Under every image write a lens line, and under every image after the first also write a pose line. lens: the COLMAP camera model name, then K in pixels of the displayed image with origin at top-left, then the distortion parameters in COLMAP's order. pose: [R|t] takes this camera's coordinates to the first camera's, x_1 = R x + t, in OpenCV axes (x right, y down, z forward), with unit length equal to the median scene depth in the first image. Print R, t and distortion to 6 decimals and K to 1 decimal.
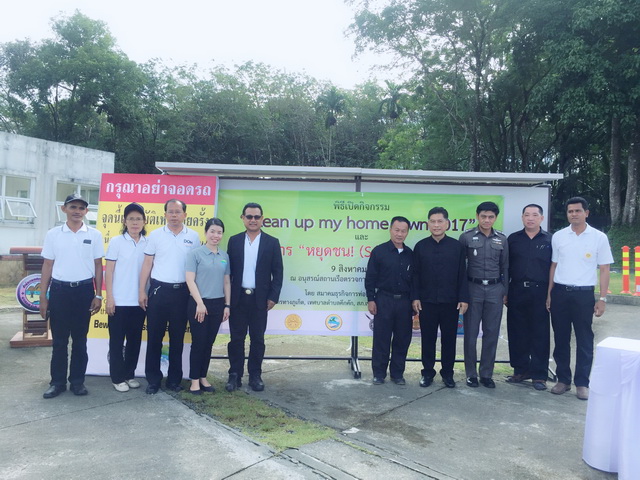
lens RADIAL K [[548.1, 0, 317.1], [0, 548.1, 237.3], [0, 0, 1]] dist [0.086848, -0.132862]
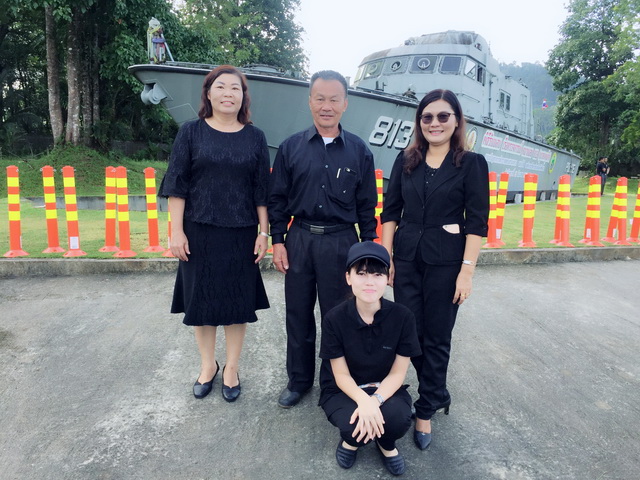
lens RADIAL K [[548.1, 0, 317.1], [0, 548.1, 237.3], [0, 0, 1]] dist [0.086848, -0.132862]
pose [[0.612778, -0.114650, 0.781894, 0.273032], [0.007352, 0.990204, 0.139433, 0.010950], [-0.790221, -0.079693, 0.607619, 0.437965]]
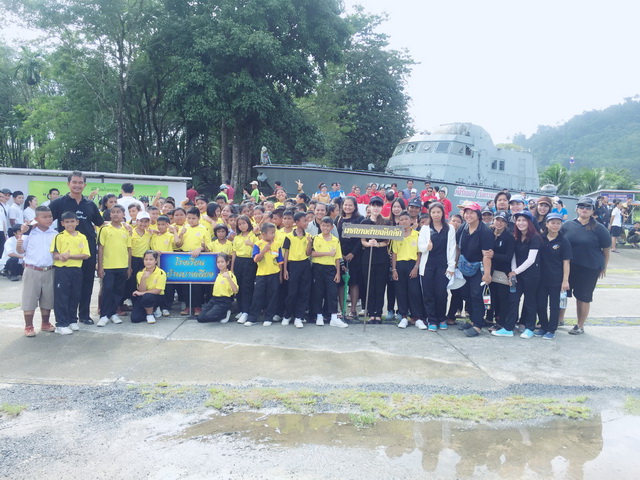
lens RADIAL K [[545.7, 0, 317.1], [0, 545.7, 239.7], [0, 0, 1]] dist [0.086799, -0.135087]
pose [[0.800035, -0.047778, 0.598048, -0.343675], [0.006440, 0.997450, 0.071071, -0.005899], [-0.599919, -0.053008, 0.798303, -0.763308]]
